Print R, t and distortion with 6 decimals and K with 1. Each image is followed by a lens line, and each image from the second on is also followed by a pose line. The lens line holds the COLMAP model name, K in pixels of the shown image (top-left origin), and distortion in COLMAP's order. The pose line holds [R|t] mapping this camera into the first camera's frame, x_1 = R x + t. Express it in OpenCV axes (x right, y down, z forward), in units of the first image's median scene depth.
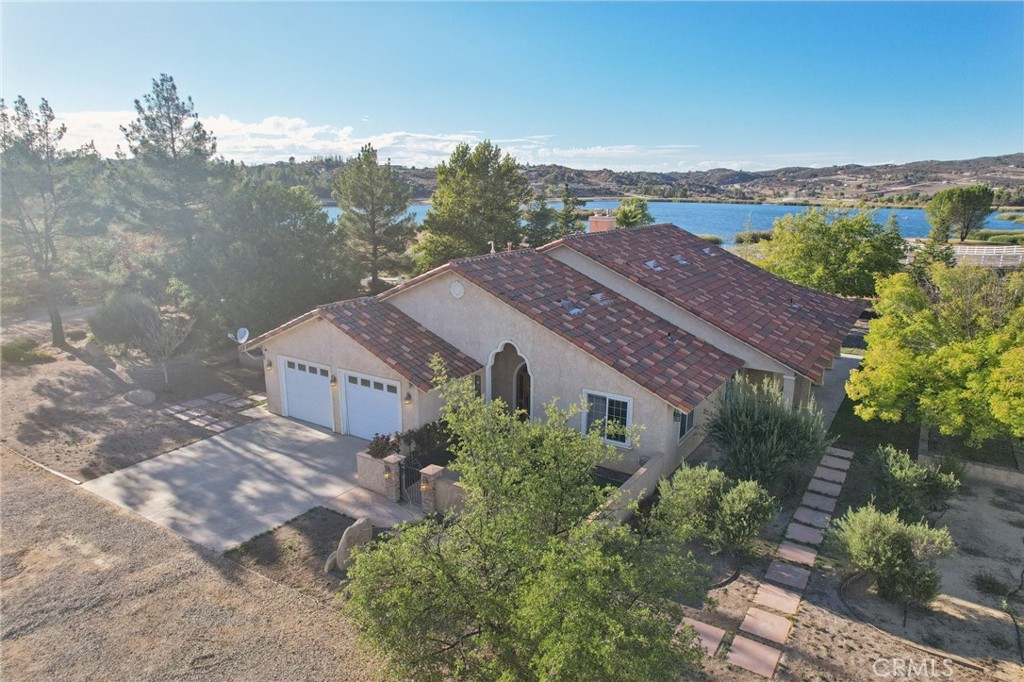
lens RADIAL K [[655.4, 0, 509.8], [0, 655.4, 340.3], [0, 0, 1]] dist [-0.067529, 0.058217]
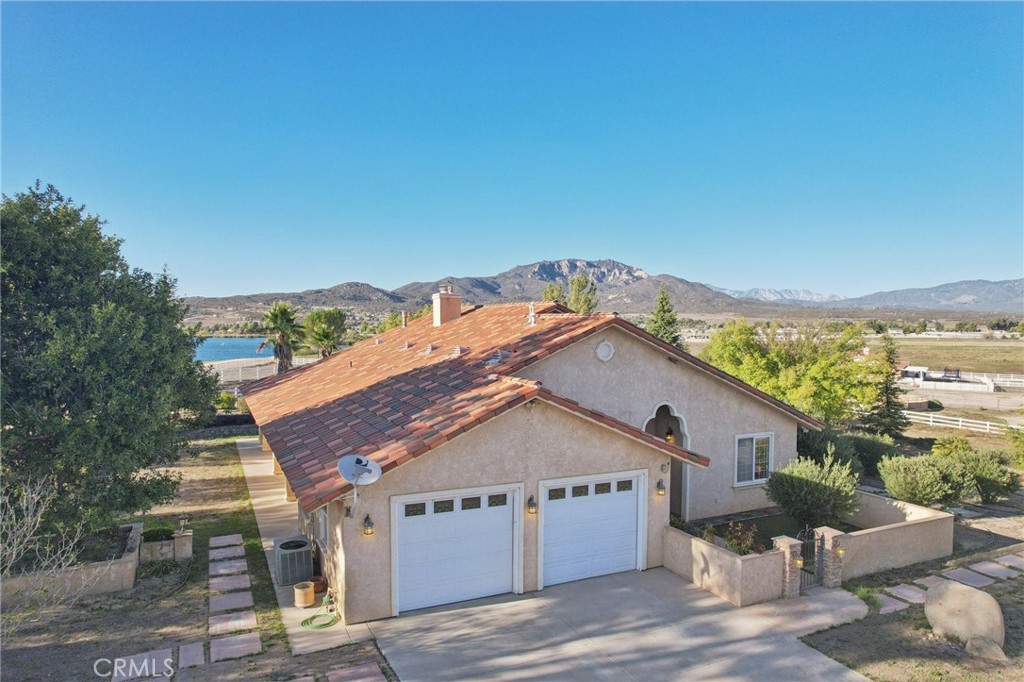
lens RADIAL K [[655.4, 0, 508.6], [0, 655.4, 350.4], [0, 0, 1]] dist [-0.067529, 0.058217]
pose [[0.519784, -0.032788, 0.853668, -0.804912], [0.192696, 0.978011, -0.079766, -0.035491], [-0.832282, 0.205960, 0.514672, 0.667238]]
